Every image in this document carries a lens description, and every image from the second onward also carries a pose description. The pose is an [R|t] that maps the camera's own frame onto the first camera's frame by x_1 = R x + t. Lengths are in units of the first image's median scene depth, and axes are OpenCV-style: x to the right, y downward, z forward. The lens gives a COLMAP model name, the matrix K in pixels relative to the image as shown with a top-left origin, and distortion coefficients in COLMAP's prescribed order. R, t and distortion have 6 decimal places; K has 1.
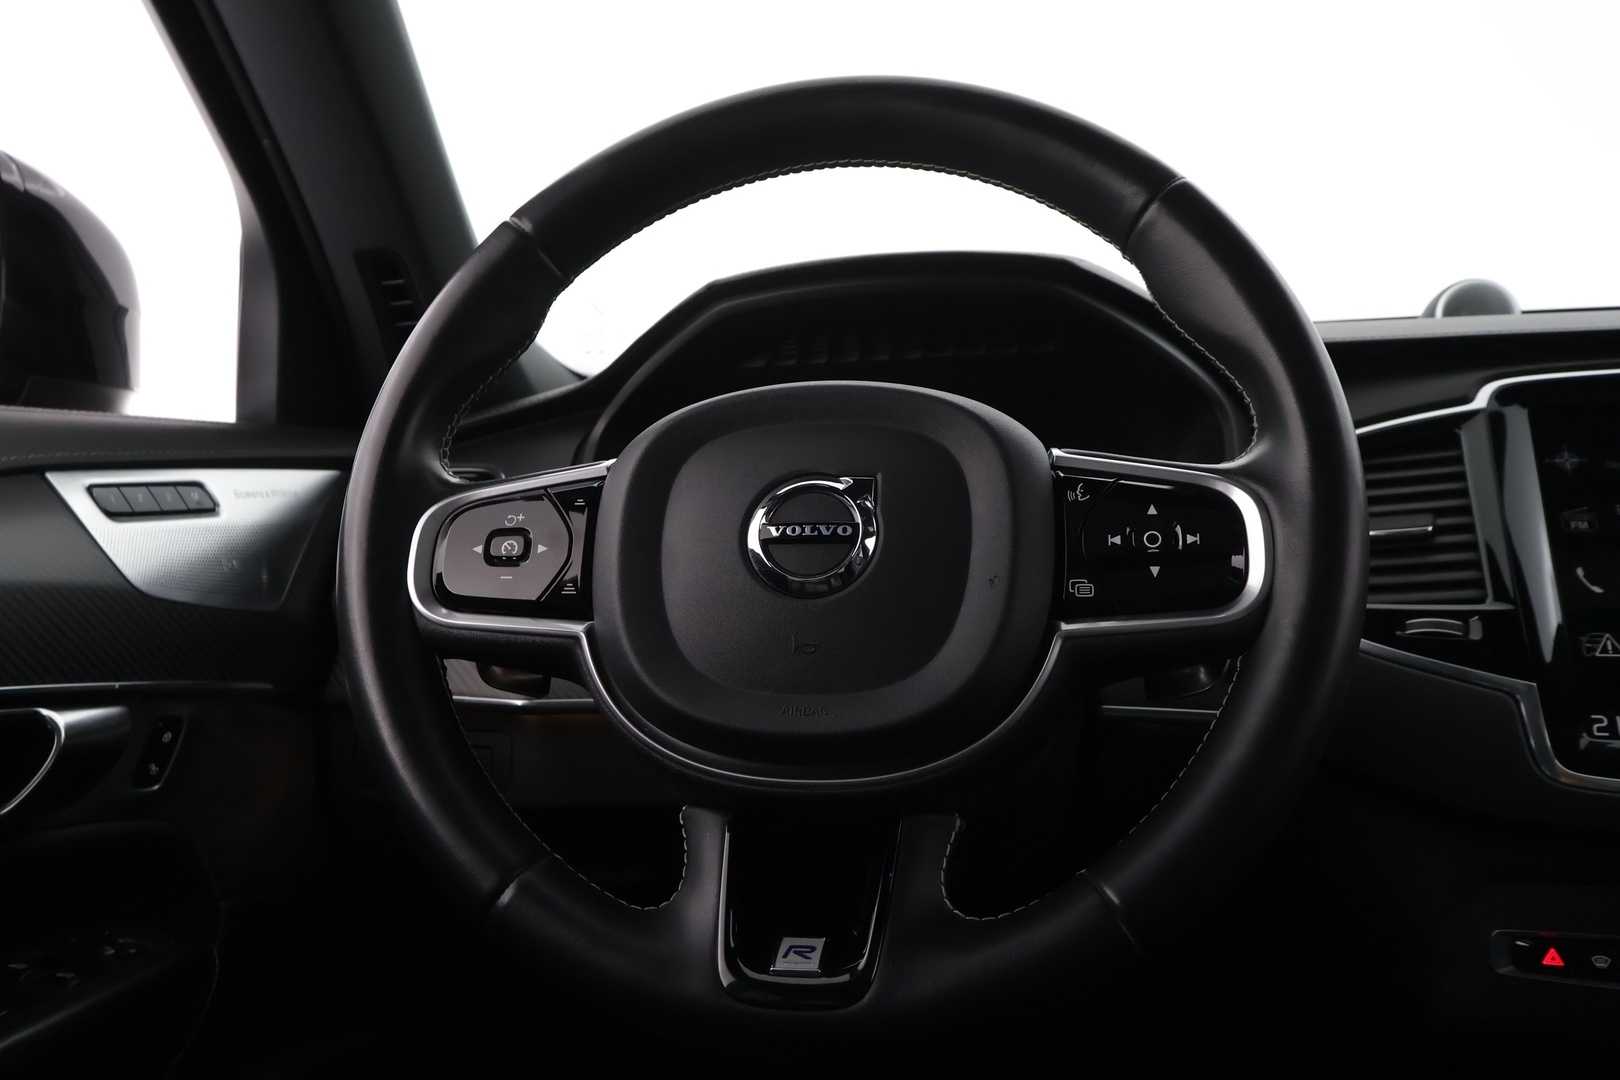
lens RADIAL K [[1258.0, 0, 816.5], [0, 1258.0, 551.7], [0, 0, 1]] dist [0.001828, -0.008391]
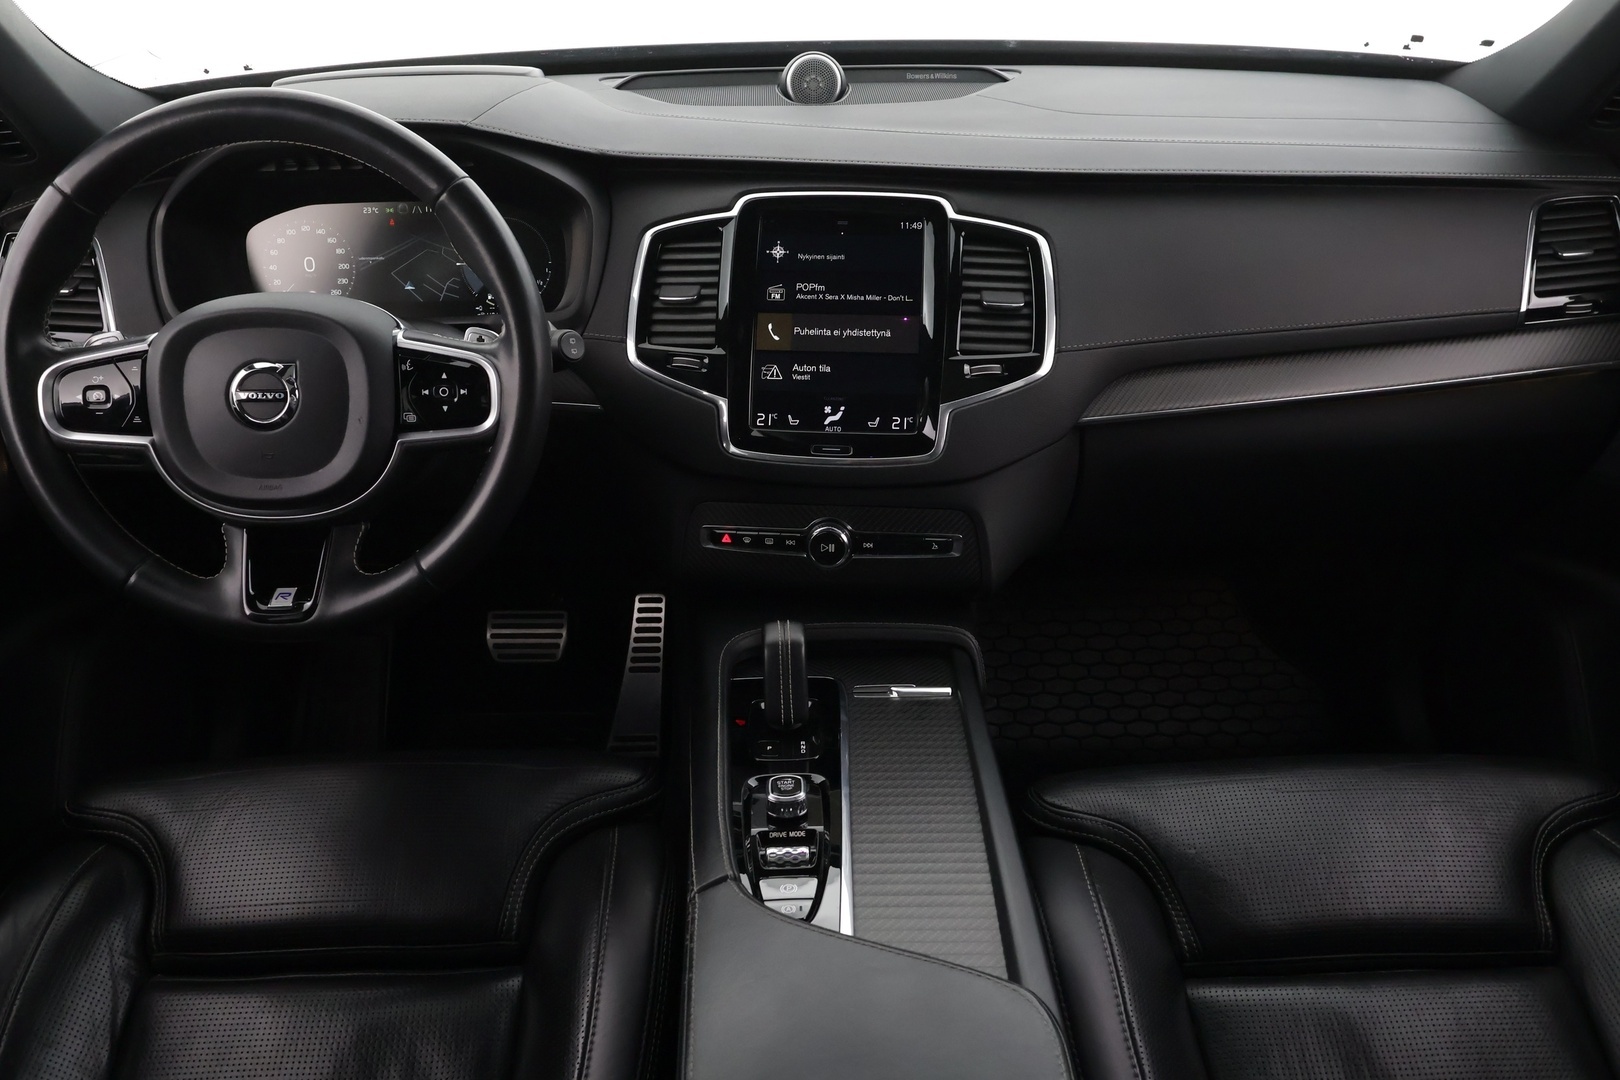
lens RADIAL K [[1258.0, 0, 824.5], [0, 1258.0, 532.2], [0, 0, 1]] dist [0.001828, -0.008391]
pose [[0.978807, -0.075198, 0.190478, 0.437421], [-0.010014, 0.911450, 0.411289, -0.601764], [-0.204539, -0.404481, 0.891380, -0.945923]]
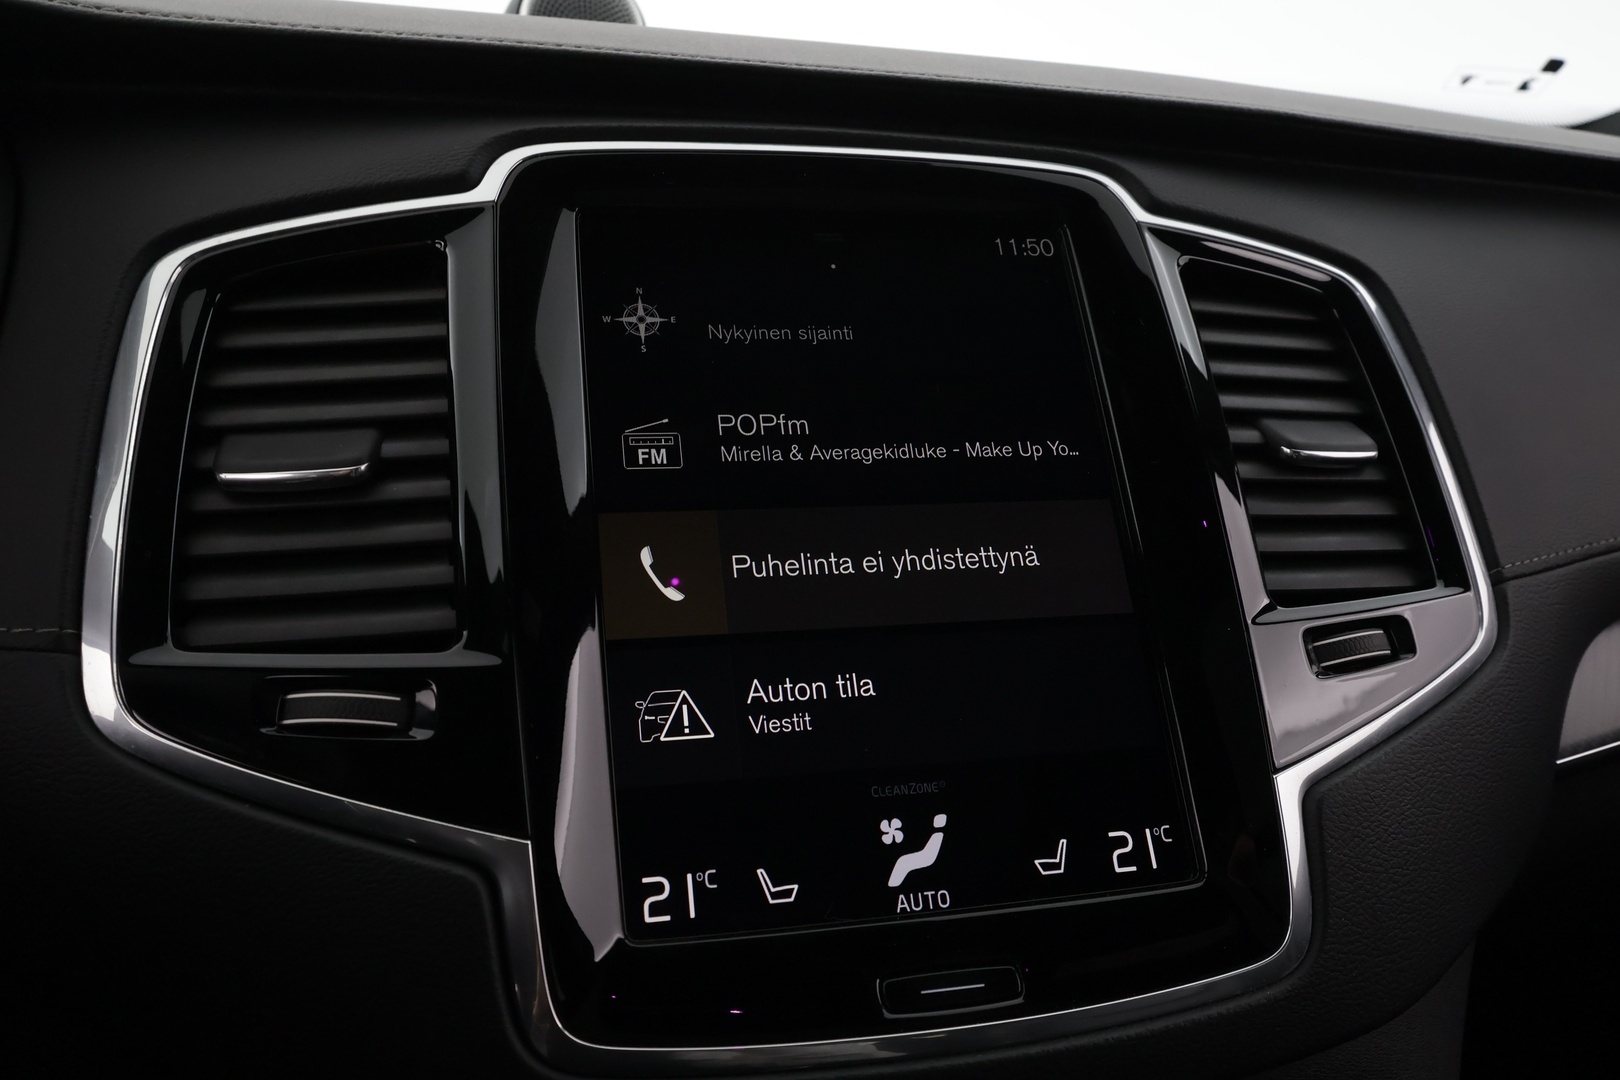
lens RADIAL K [[1258.0, 0, 808.0], [0, 1258.0, 544.1], [0, 0, 1]] dist [0.001828, -0.008391]
pose [[0.851490, -0.075964, 0.518840, 0.539967], [-0.030347, 0.980654, 0.193382, -0.119575], [-0.523492, -0.180408, 0.832712, 0.735373]]
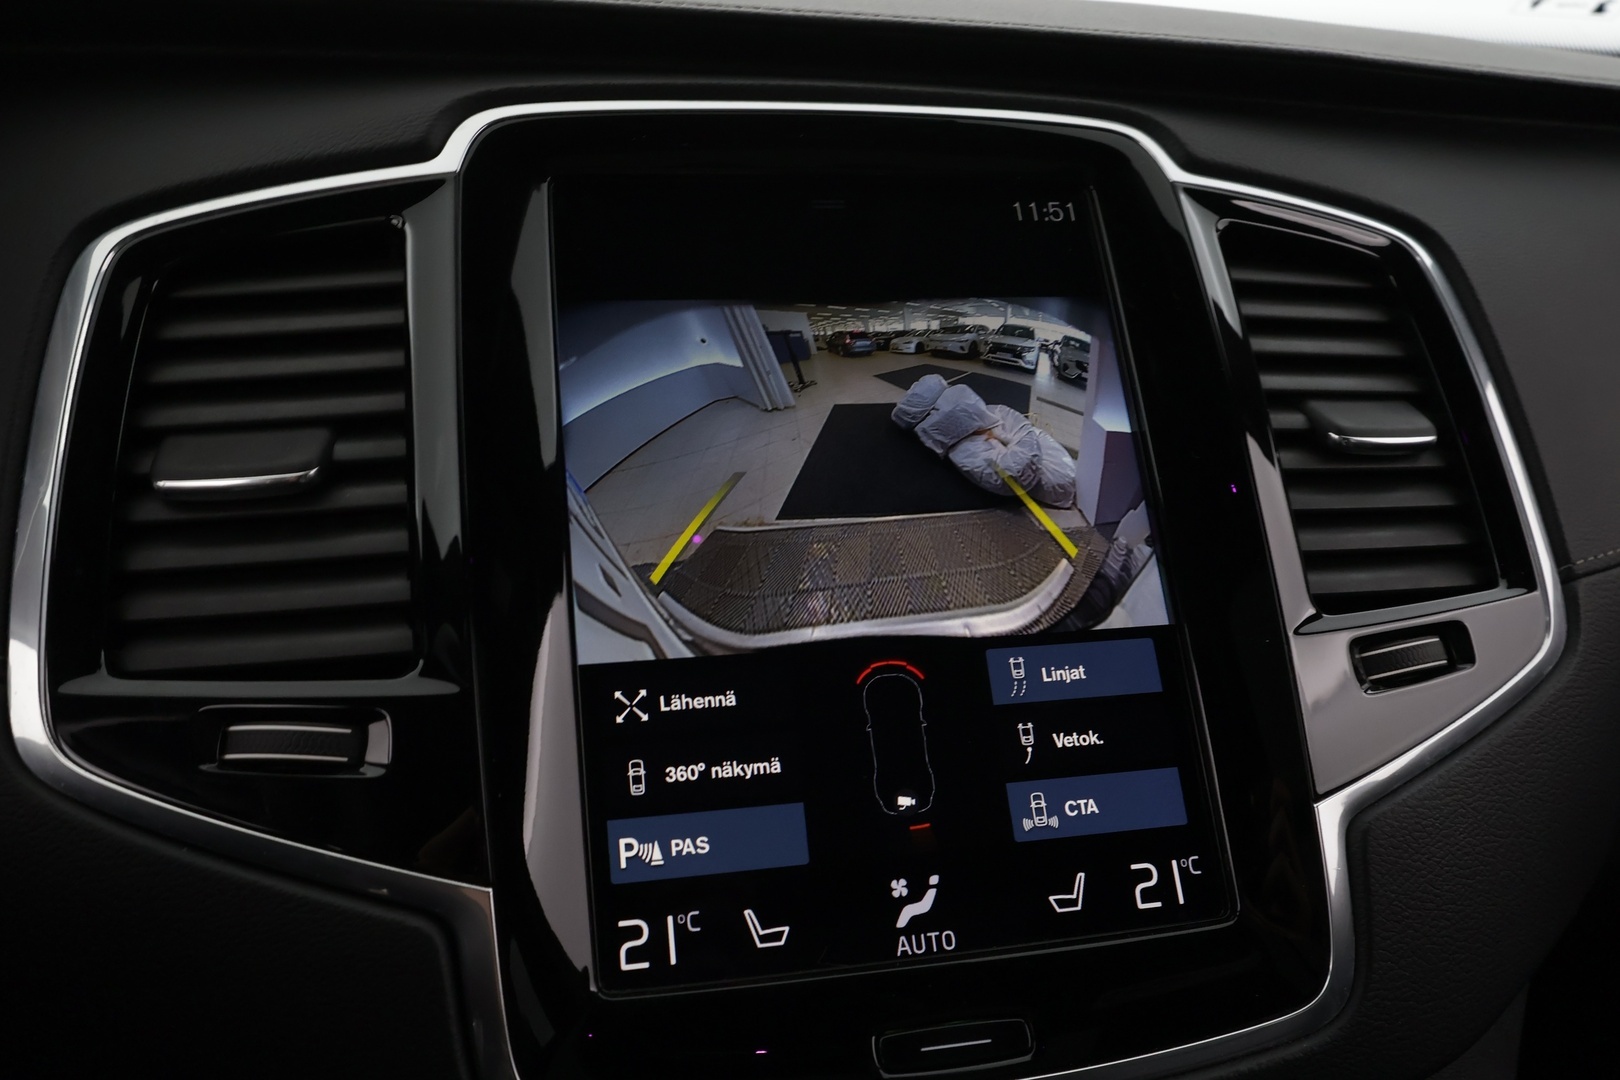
lens RADIAL K [[1258.0, 0, 805.1], [0, 1258.0, 547.6], [0, 0, 1]] dist [0.001828, -0.008391]
pose [[0.867002, -0.105189, 0.487076, 0.592983], [-0.020012, 0.969327, 0.244959, -0.141605], [-0.497903, -0.222127, 0.838303, 0.782032]]
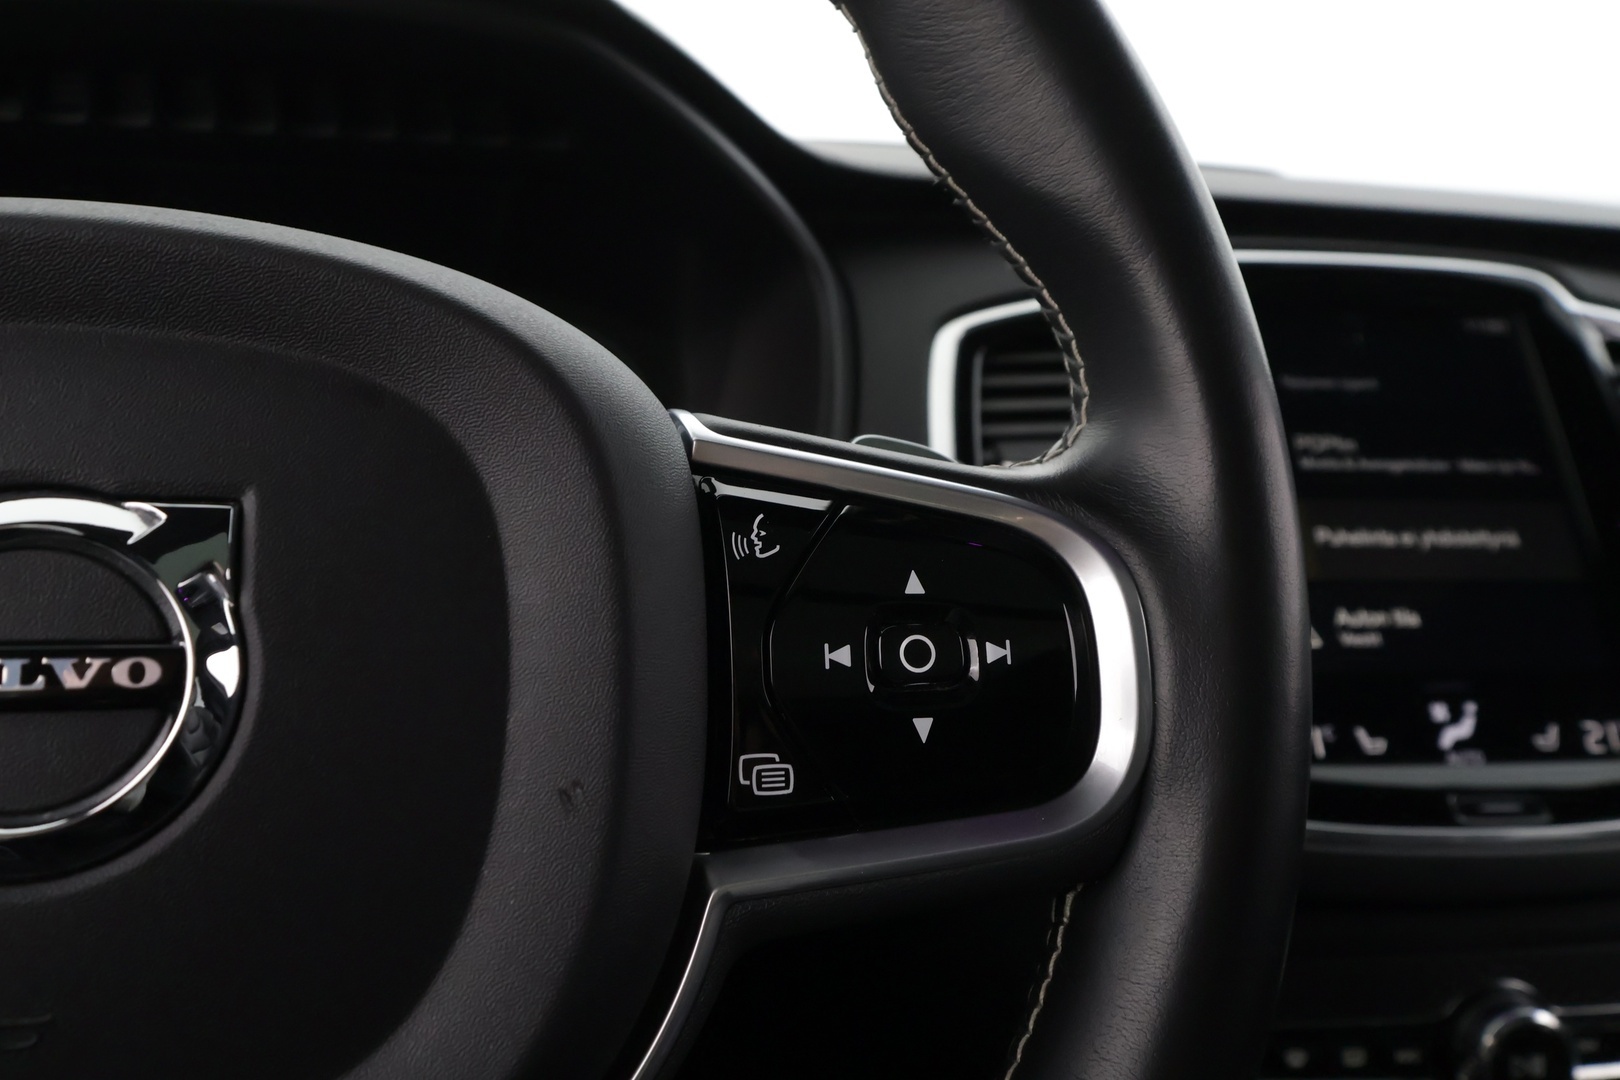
lens RADIAL K [[1258.0, 0, 827.5], [0, 1258.0, 505.5], [0, 0, 1]] dist [0.001828, -0.008391]
pose [[0.896389, -0.007872, 0.443199, 0.037811], [-0.058475, 0.989004, 0.135836, -0.114659], [-0.439395, -0.147678, 0.886072, 0.590868]]
